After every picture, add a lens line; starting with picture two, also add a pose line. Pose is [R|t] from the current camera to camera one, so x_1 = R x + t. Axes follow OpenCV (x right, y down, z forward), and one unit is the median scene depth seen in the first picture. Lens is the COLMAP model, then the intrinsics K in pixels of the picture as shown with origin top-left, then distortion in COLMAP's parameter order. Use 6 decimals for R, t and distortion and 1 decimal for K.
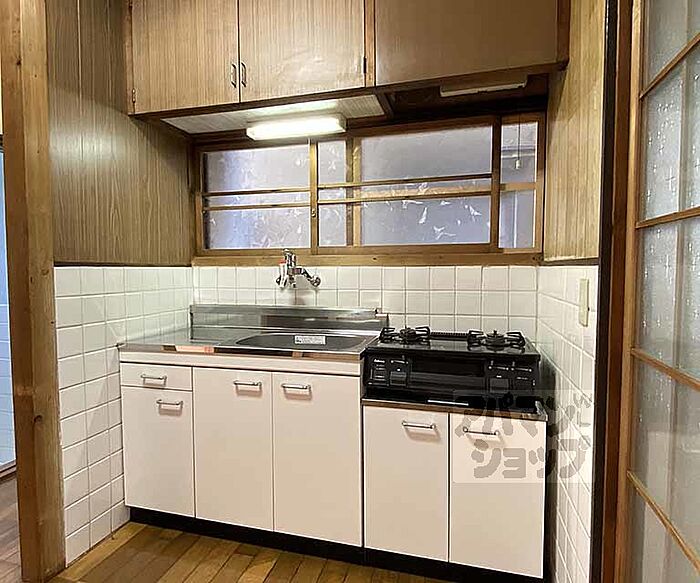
lens RADIAL K [[443.7, 0, 334.7], [0, 443.7, 290.7], [0, 0, 1]] dist [0.042511, -0.047499]
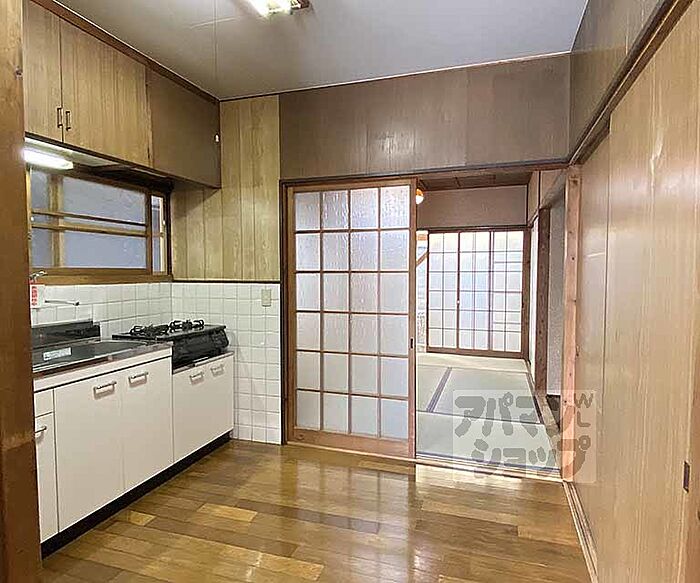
lens RADIAL K [[443.7, 0, 350.7], [0, 443.7, 291.9], [0, 0, 1]] dist [0.042511, -0.047499]
pose [[0.021909, -0.043049, 0.998833, -1.226237], [0.050197, 0.997860, 0.041906, -0.055606], [-0.998499, 0.049220, 0.024023, 0.263324]]
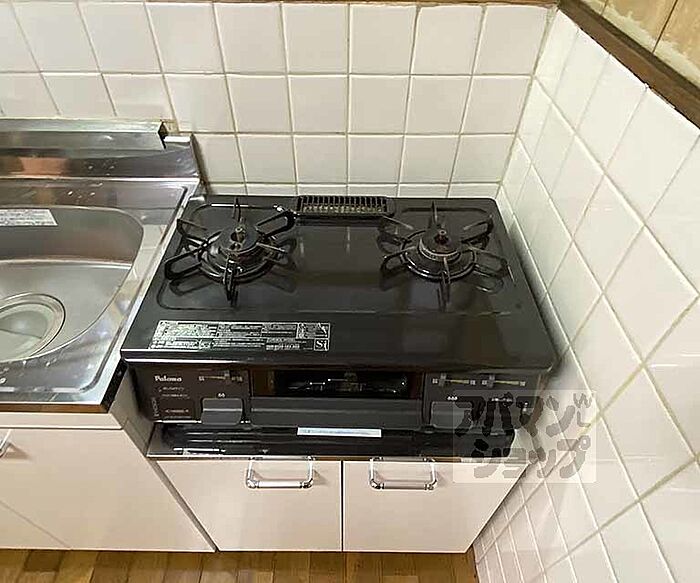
lens RADIAL K [[443.7, 0, 353.9], [0, 443.7, 288.3], [0, 0, 1]] dist [0.042511, -0.047499]
pose [[0.956097, -0.191720, 0.221633, 0.154732], [-0.011319, 0.731576, 0.681666, -0.140605], [-0.292831, -0.654247, 0.697288, 0.614841]]
